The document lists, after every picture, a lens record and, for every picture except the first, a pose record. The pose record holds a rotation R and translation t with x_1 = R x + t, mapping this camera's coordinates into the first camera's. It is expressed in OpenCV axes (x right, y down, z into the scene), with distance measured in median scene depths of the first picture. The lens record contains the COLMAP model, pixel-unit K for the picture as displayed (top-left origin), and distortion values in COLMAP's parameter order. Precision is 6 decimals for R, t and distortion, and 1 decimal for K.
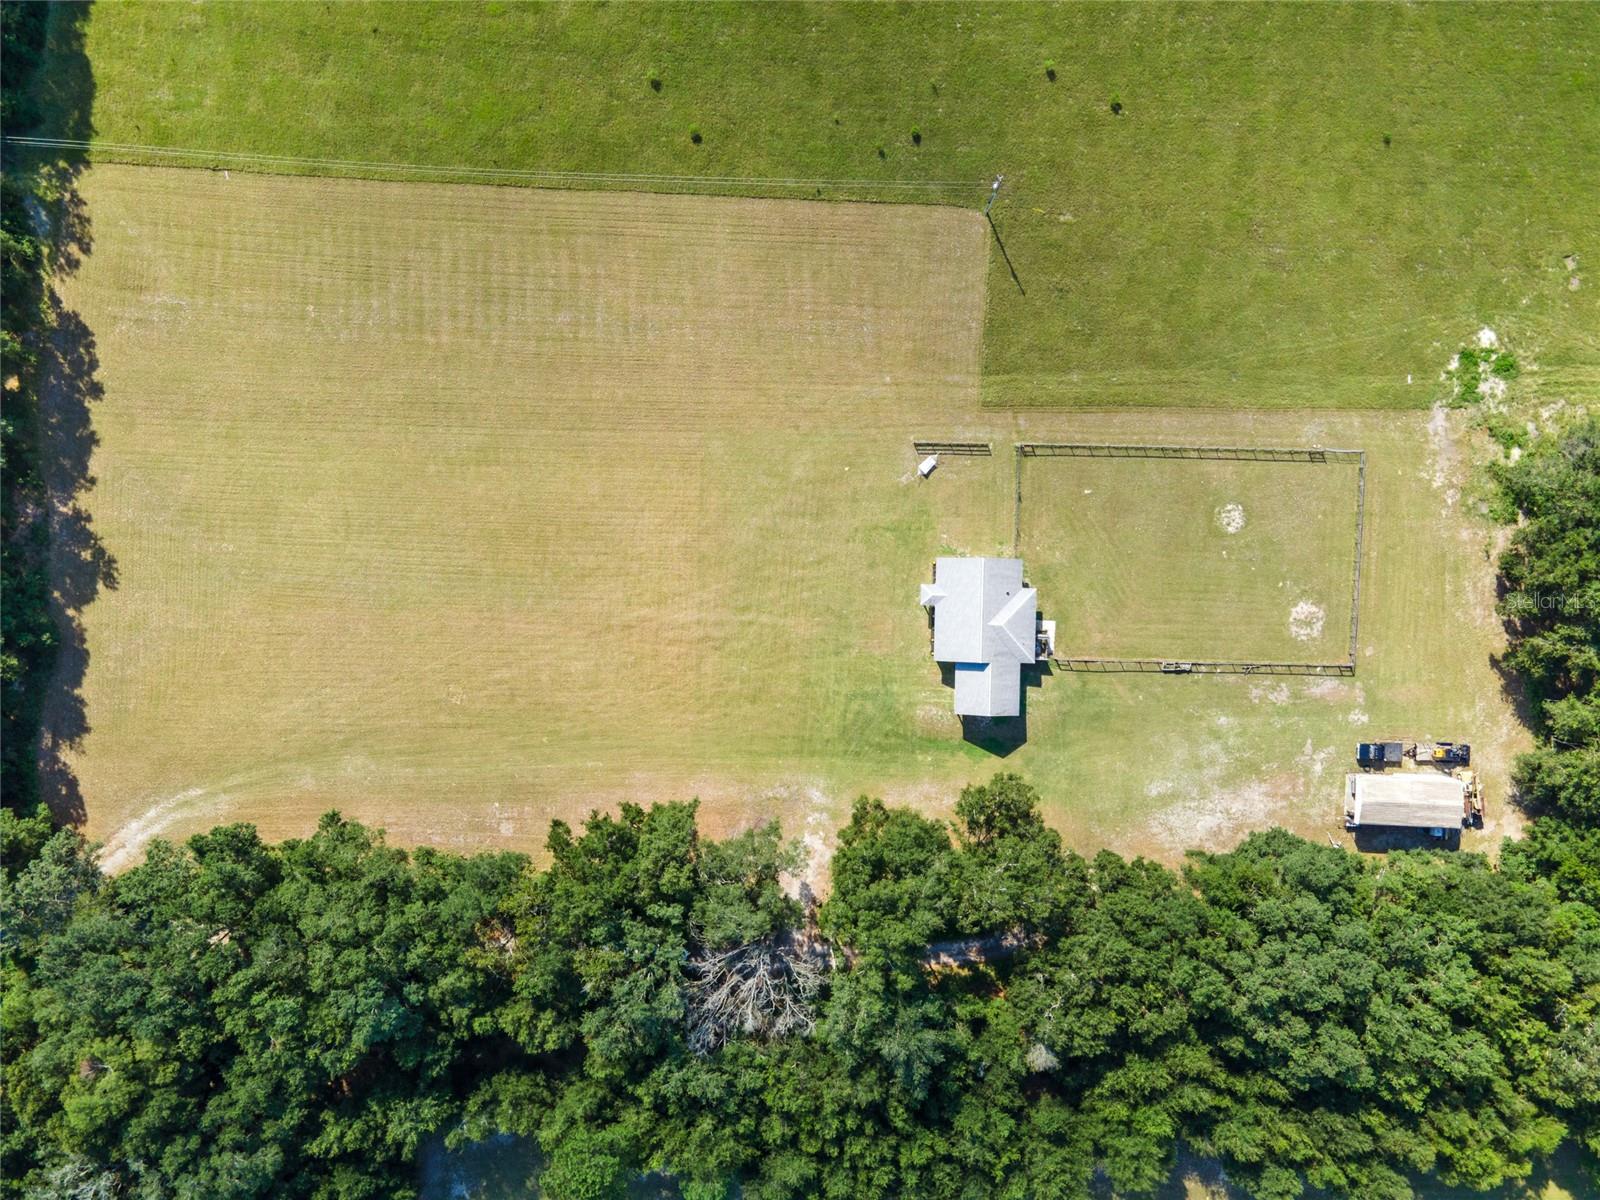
lens RADIAL K [[1170.1, 0, 798.3], [0, 1170.1, 601.1], [0, 0, 1]] dist [0.003983, 0.063402]
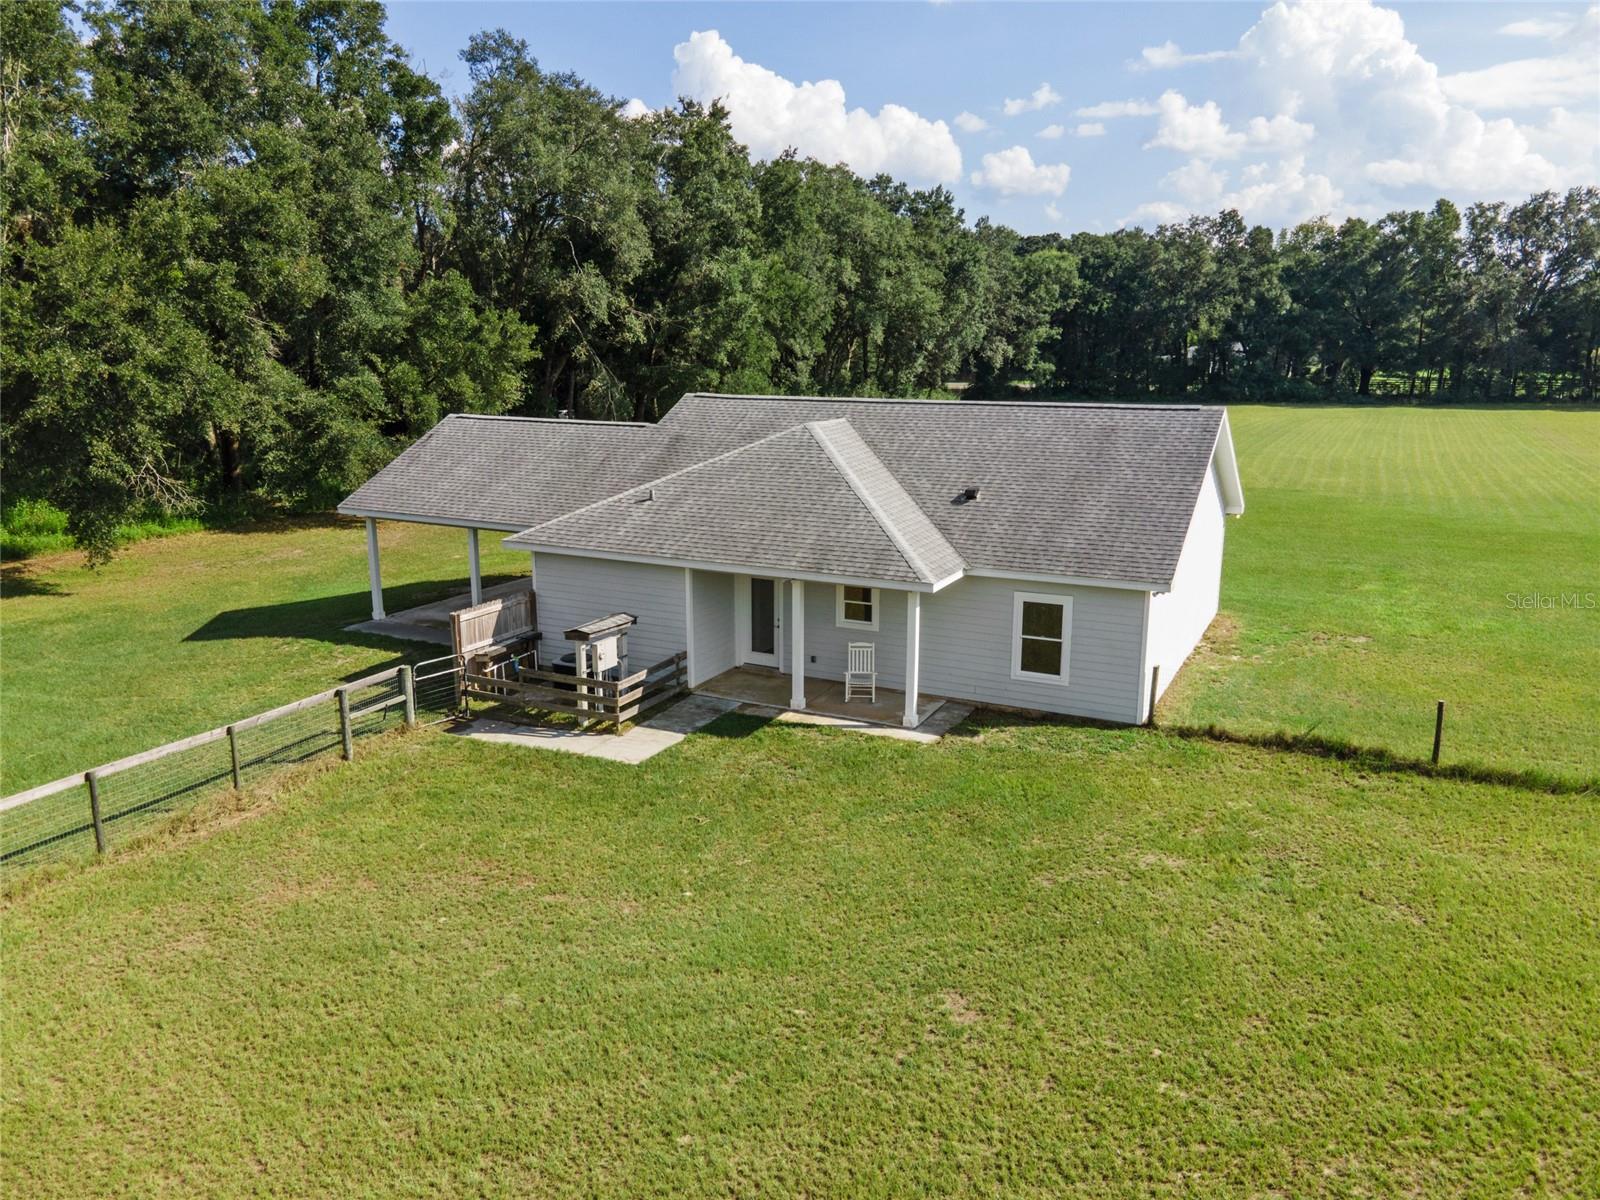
lens RADIAL K [[1170.1, 0, 798.3], [0, 1170.1, 601.1], [0, 0, 1]] dist [0.003983, 0.063402]
pose [[-0.426969, 0.183440, -0.885465, 0.324285], [-0.904245, -0.093437, 0.416667, -0.052429], [-0.006302, 0.978580, 0.205770, 0.954145]]
